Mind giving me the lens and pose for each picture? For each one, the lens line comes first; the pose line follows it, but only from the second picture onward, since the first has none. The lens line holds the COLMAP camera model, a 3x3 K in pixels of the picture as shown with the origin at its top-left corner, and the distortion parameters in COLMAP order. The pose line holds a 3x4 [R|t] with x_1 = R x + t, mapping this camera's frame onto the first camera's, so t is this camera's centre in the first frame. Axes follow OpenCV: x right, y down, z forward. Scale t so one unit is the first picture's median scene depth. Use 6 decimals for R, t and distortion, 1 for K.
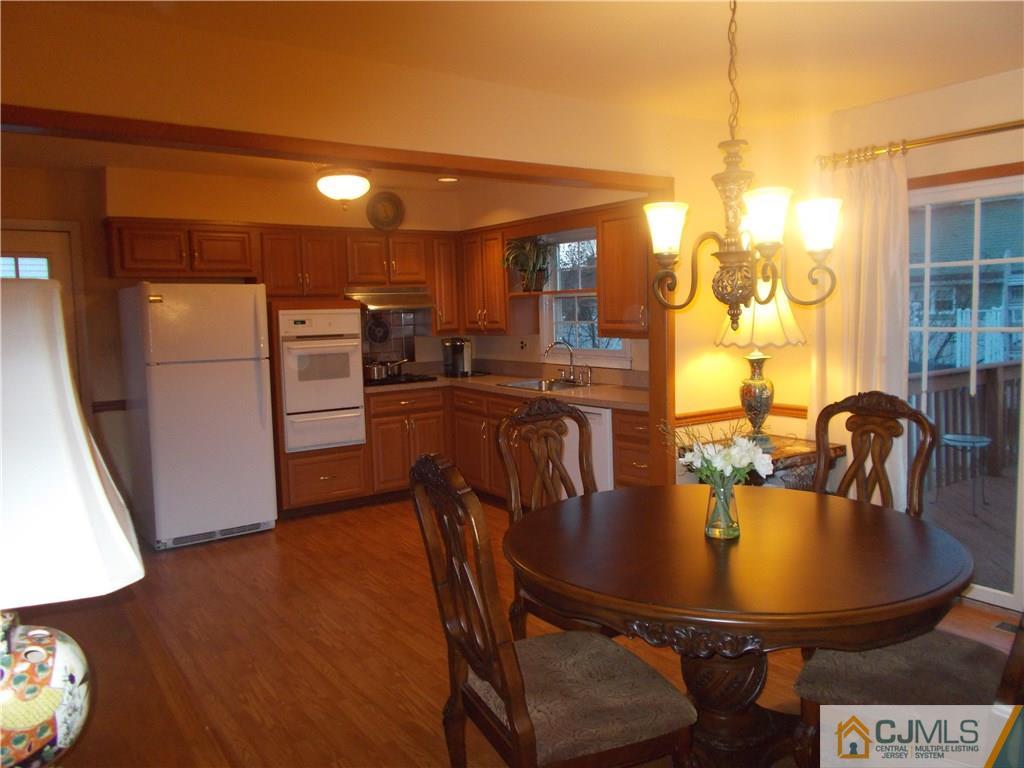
lens RADIAL K [[770.0, 0, 507.6], [0, 770.0, 382.7], [0, 0, 1]] dist [-0.011151, -0.001420]
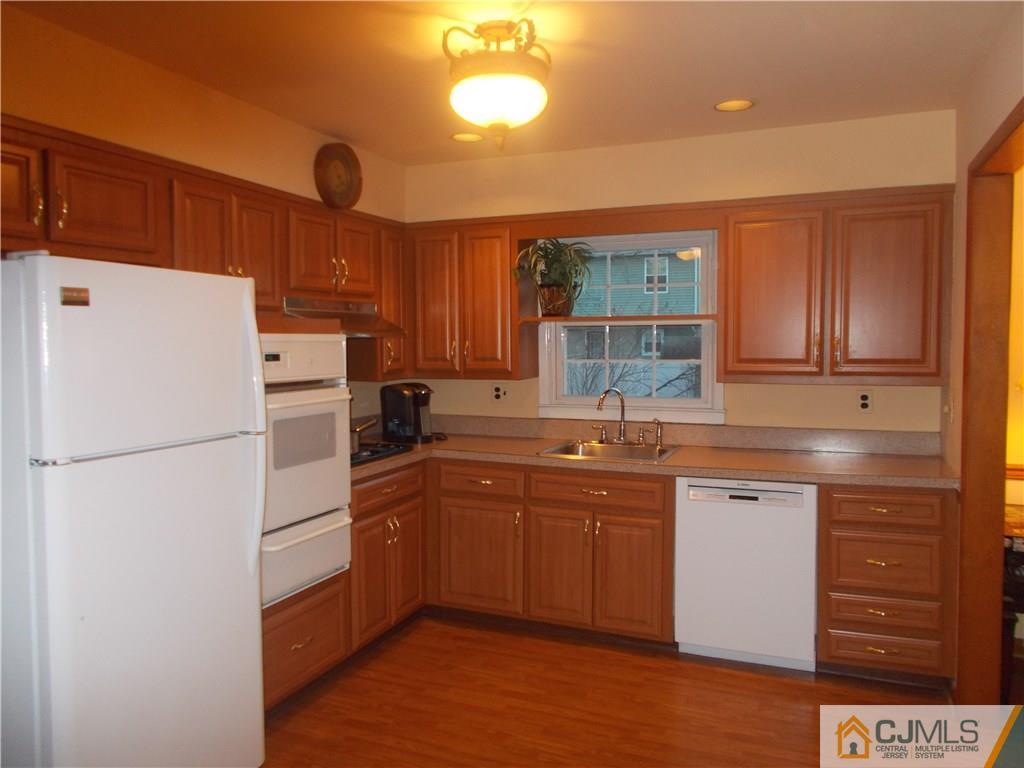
lens RADIAL K [[770.0, 0, 513.3], [0, 770.0, 380.4], [0, 0, 1]] dist [-0.011151, -0.001420]
pose [[0.846964, -0.006758, 0.531607, -0.374941], [0.033304, 0.998630, -0.040366, -0.033210], [-0.530606, 0.051893, 0.846029, 0.432147]]
